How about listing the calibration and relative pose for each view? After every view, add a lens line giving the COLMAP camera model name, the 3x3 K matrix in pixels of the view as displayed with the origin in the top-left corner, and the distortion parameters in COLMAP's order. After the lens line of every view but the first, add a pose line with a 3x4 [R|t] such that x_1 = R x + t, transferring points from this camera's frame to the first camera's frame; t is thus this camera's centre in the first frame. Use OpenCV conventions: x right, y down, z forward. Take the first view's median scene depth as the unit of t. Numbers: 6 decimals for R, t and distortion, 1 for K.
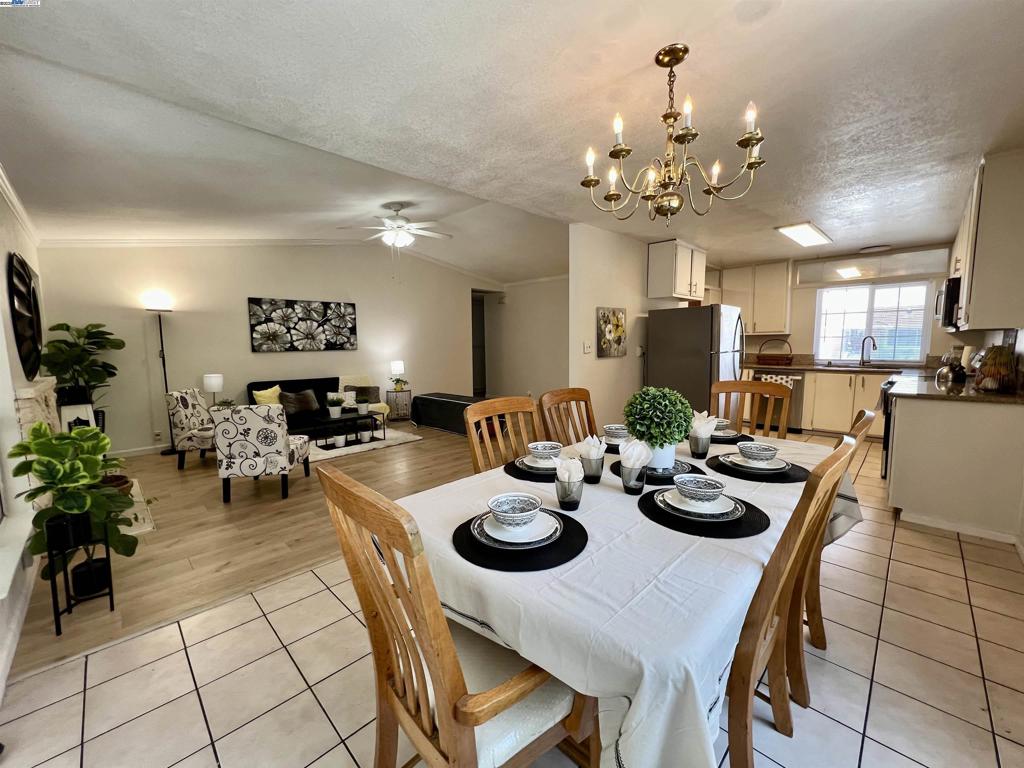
lens RADIAL K [[404.1, 0, 512.0], [0, 404.1, 384.0], [0, 0, 1]] dist [-0.002800, 0.000030]
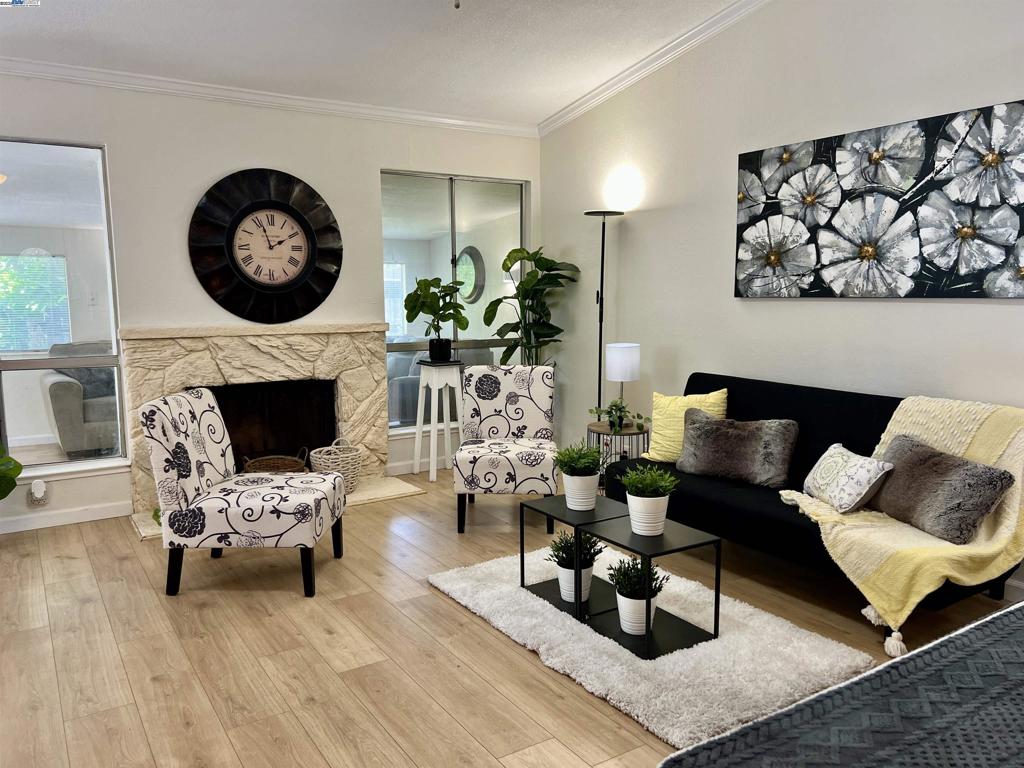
lens RADIAL K [[782.4, 0, 512.0], [0, 782.4, 384.0], [0, 0, 1]] dist [0.072940, -0.074343]
pose [[-0.215872, 0.131370, -0.967544, 0.147521], [-0.091346, 0.983845, 0.153964, -0.093044], [0.972140, 0.121618, -0.200384, 0.941397]]
